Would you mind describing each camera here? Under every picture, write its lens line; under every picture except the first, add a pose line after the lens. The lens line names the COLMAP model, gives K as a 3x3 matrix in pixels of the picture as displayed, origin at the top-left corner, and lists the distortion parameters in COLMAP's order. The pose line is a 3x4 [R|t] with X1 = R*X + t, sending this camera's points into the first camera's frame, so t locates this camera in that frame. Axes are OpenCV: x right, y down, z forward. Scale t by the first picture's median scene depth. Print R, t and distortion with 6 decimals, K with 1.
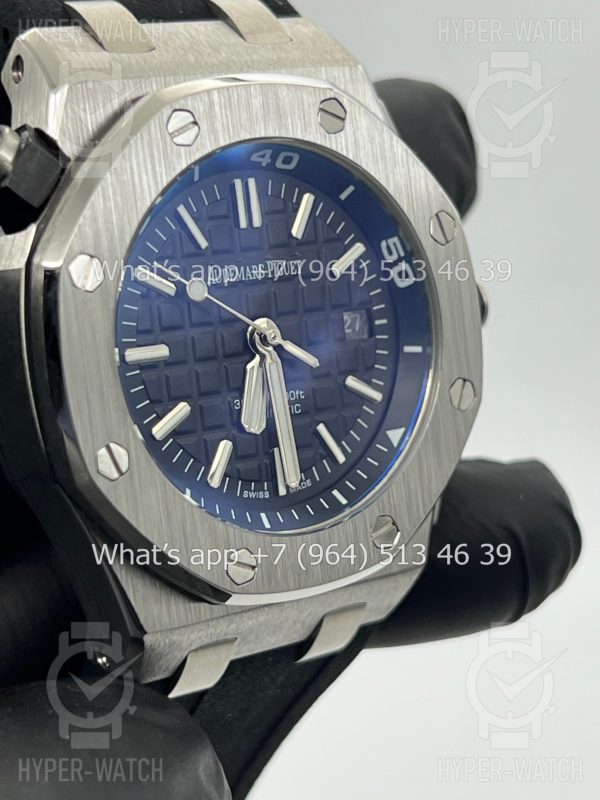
lens RADIAL K [[1890.8, 0, 300.2], [0, 1890.8, 398.7], [0, 0, 1]] dist [0.194241, 0.000000]
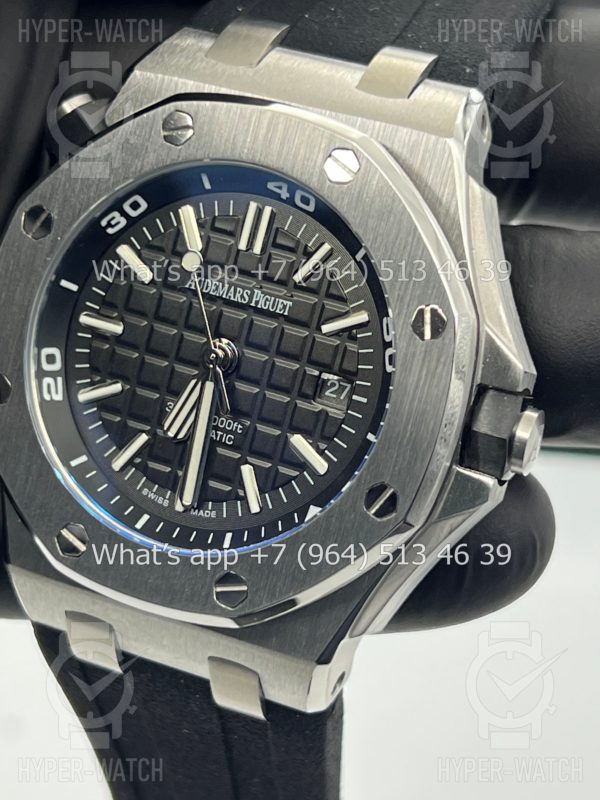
lens RADIAL K [[1890.8, 0, 303.9], [0, 1890.8, 401.2], [0, 0, 1]] dist [0.194241, 0.000000]
pose [[0.539004, 0.307339, -0.784230, 0.795532], [-0.382502, 0.918828, 0.097193, -0.125180], [0.750444, 0.247582, 0.612811, 0.422394]]
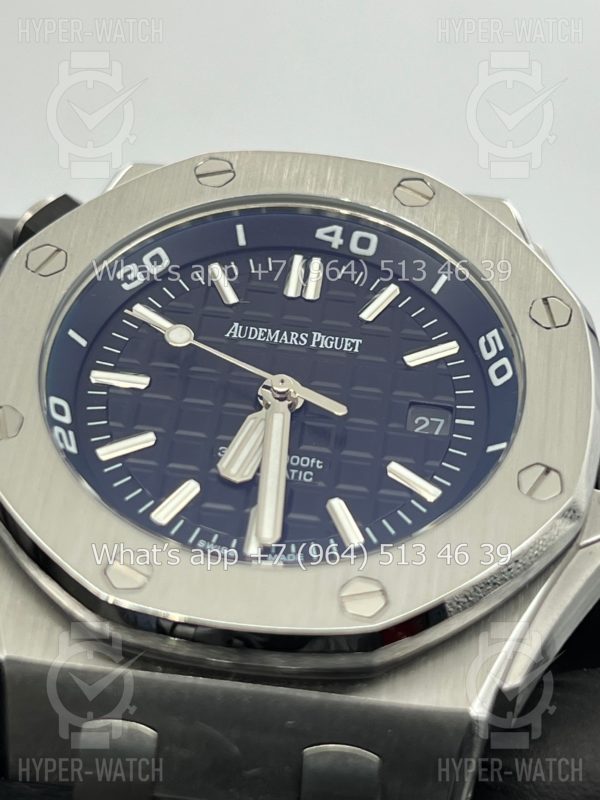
lens RADIAL K [[1890.8, 0, 295.4], [0, 1890.8, 404.6], [0, 0, 1]] dist [0.194241, 0.000000]
pose [[0.799476, -0.167268, -0.576940, 0.457204], [-0.271502, 0.756130, -0.595444, 0.456462], [0.535841, 0.632684, 0.559094, 0.543459]]
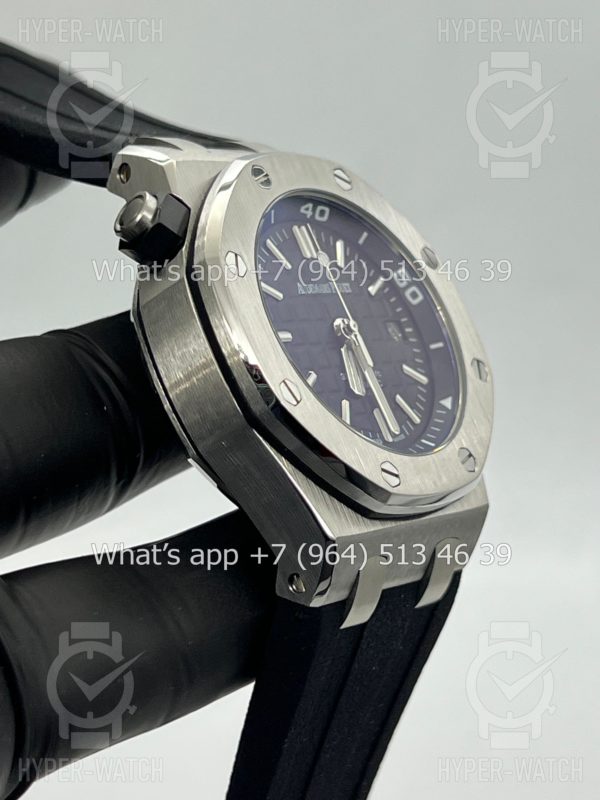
lens RADIAL K [[1890.8, 0, 300.6], [0, 1890.8, 401.2], [0, 0, 1]] dist [0.194241, 0.000000]
pose [[0.942791, -0.191175, 0.273126, -0.414668], [0.276356, 0.906388, -0.319514, 0.421772], [-0.186475, 0.376714, 0.907366, -0.170024]]
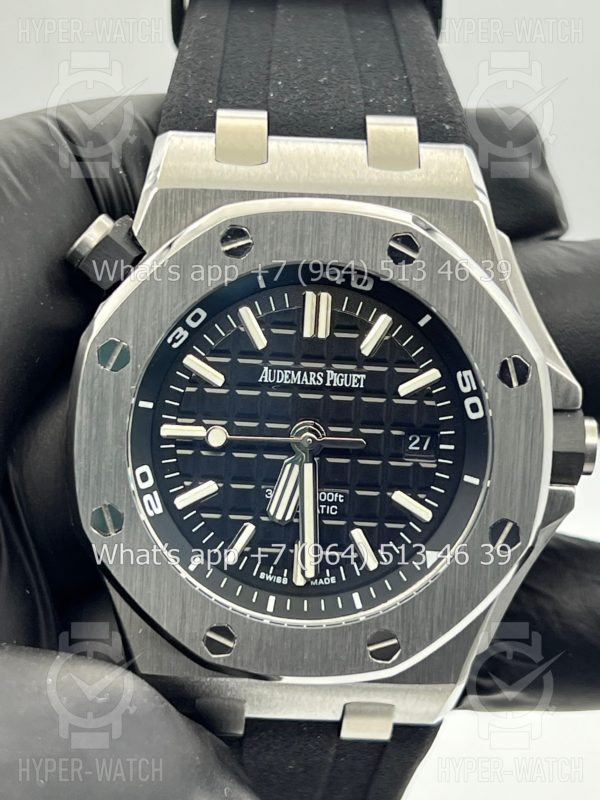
lens RADIAL K [[1890.8, 0, 294.8], [0, 1890.8, 401.9], [0, 0, 1]] dist [0.194241, 0.000000]
pose [[0.832519, 0.212653, -0.511557, 0.520052], [-0.192471, 0.976899, 0.092863, -0.151209], [0.519487, 0.021150, 0.854216, 0.072677]]
